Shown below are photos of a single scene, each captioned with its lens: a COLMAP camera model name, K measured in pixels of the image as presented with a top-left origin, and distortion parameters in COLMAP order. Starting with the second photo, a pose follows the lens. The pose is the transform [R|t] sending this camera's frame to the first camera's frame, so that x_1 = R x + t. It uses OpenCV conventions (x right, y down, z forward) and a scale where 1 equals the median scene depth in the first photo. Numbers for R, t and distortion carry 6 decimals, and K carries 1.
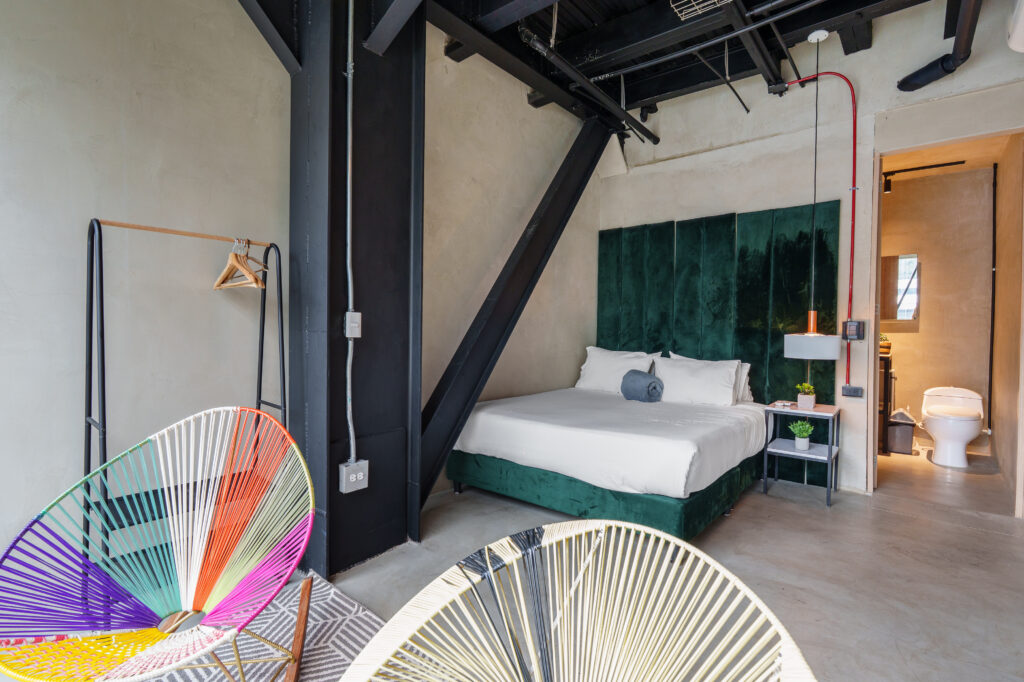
lens RADIAL K [[488.1, 0, 512.0], [0, 488.1, 341.0], [0, 0, 1]] dist [0.000022, 0.000081]
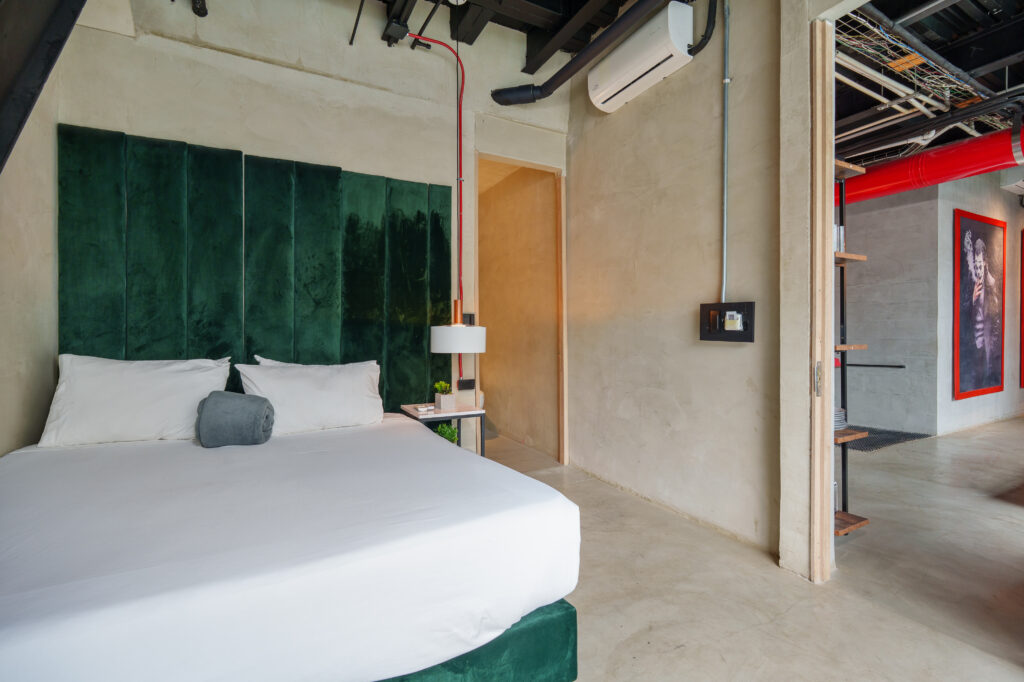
lens RADIAL K [[449.6, 0, 513.8], [0, 449.6, 337.5], [0, 0, 1]] dist [-0.001124, -0.000095]
pose [[0.366473, -0.019510, 0.930224, -0.099909], [0.029034, 0.999533, 0.009525, 0.002441], [-0.929976, 0.023517, 0.366868, 0.500683]]
